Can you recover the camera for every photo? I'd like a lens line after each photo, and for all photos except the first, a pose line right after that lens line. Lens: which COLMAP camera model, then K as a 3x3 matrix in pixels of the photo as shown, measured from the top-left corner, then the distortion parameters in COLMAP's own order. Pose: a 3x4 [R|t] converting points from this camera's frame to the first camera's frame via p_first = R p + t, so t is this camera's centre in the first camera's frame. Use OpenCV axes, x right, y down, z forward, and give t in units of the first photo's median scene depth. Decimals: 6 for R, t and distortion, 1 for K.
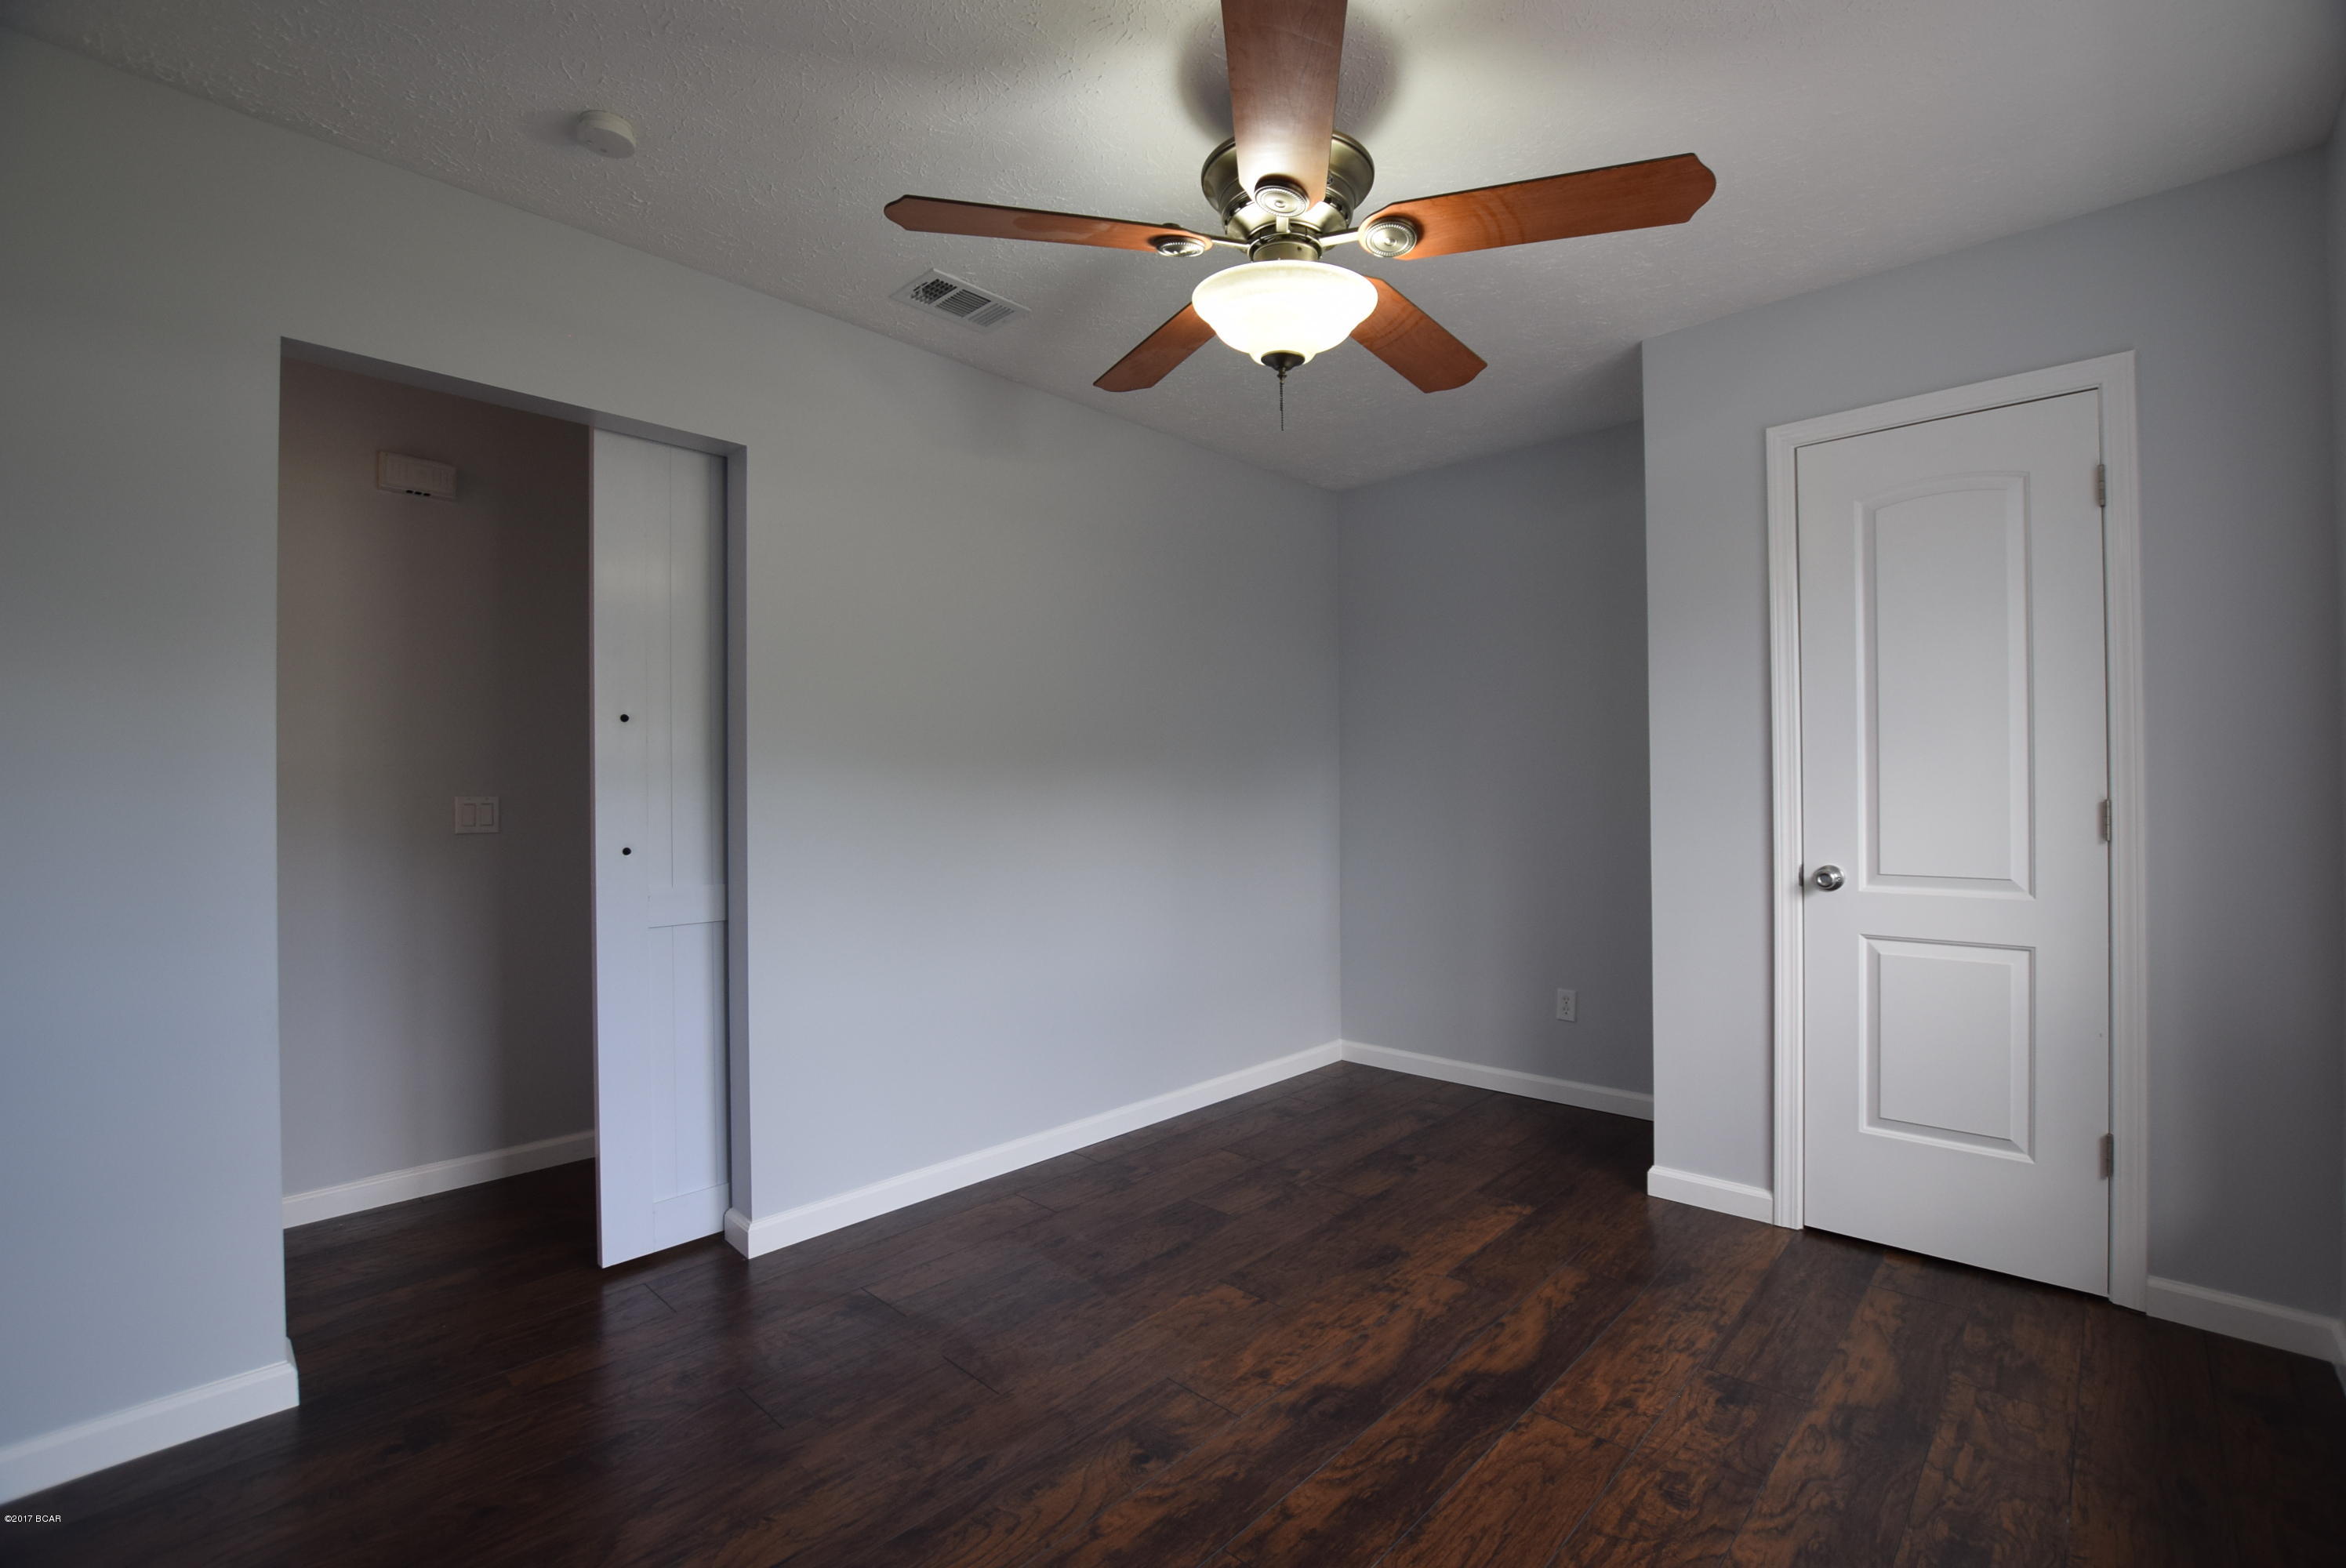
lens RADIAL K [[1033.6, 0, 1185.7], [0, 1033.6, 788.2], [0, 0, 1]] dist [-0.027818, 0.000015]
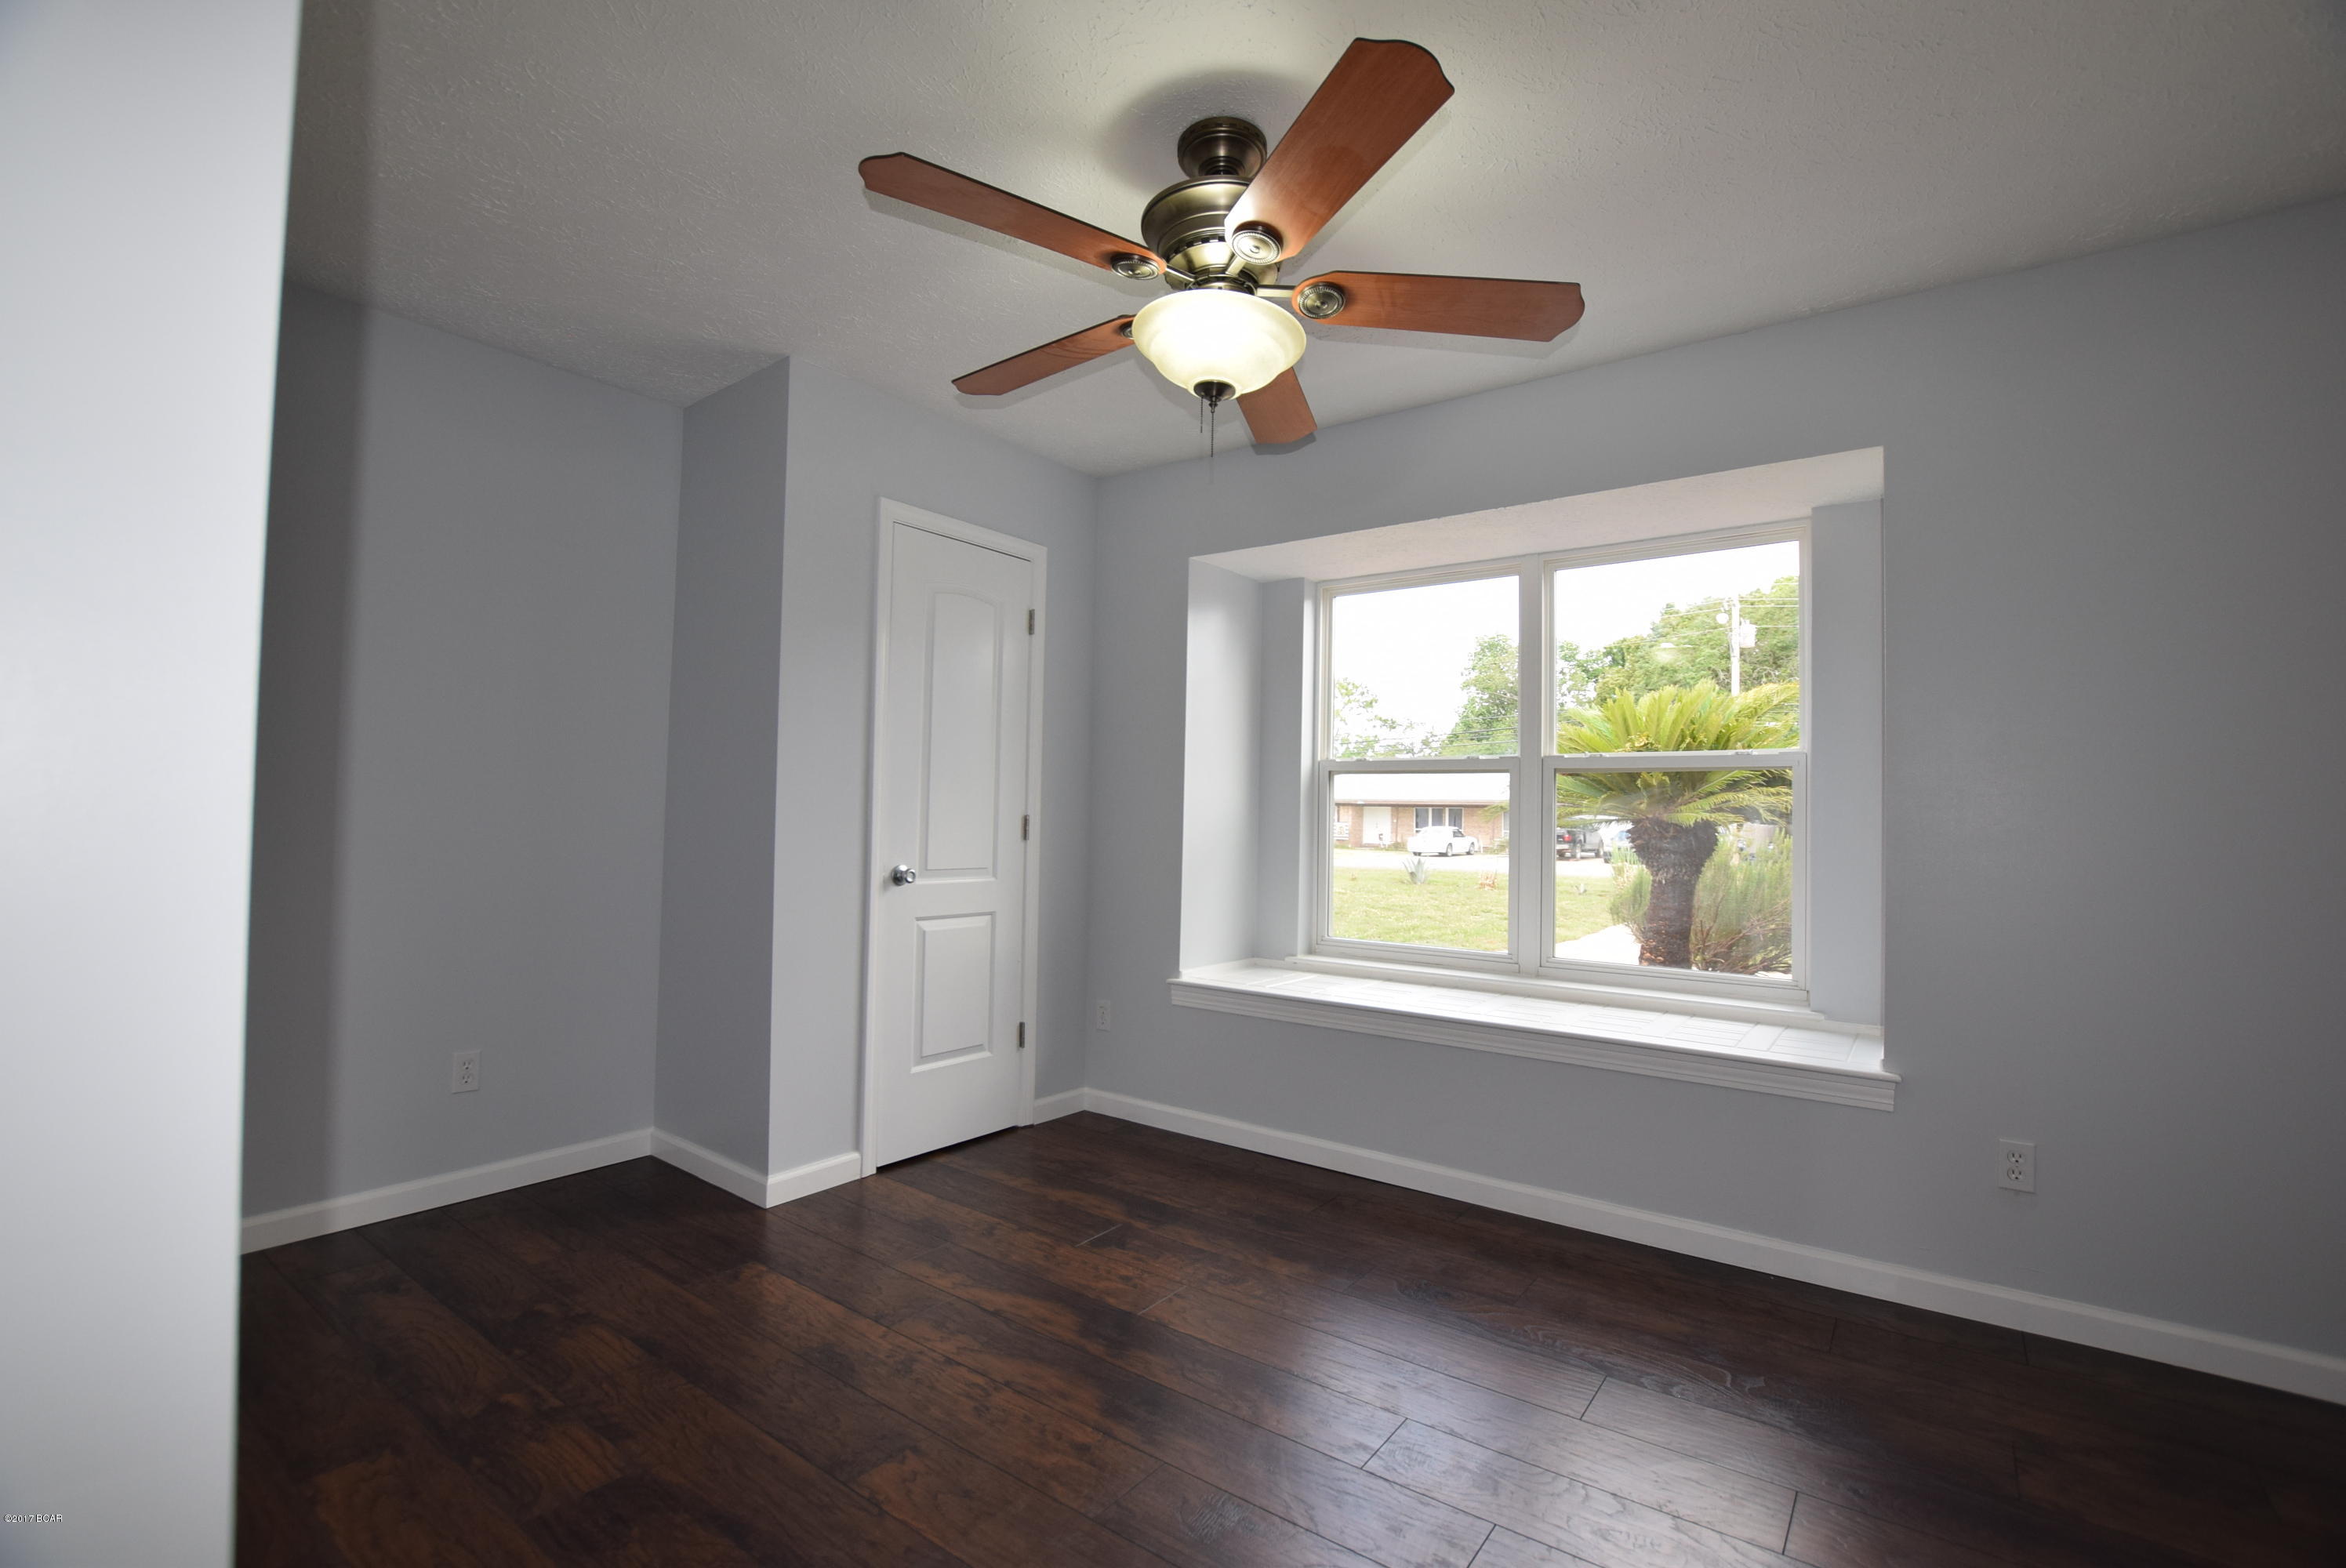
lens RADIAL K [[1033.6, 0, 1185.7], [0, 1033.6, 788.2], [0, 0, 1]] dist [-0.027818, 0.000015]
pose [[-0.112419, 0.029153, 0.993233, -0.730125], [-0.025552, 0.999154, -0.032219, 0.014985], [-0.993332, -0.029001, -0.111579, 0.886257]]
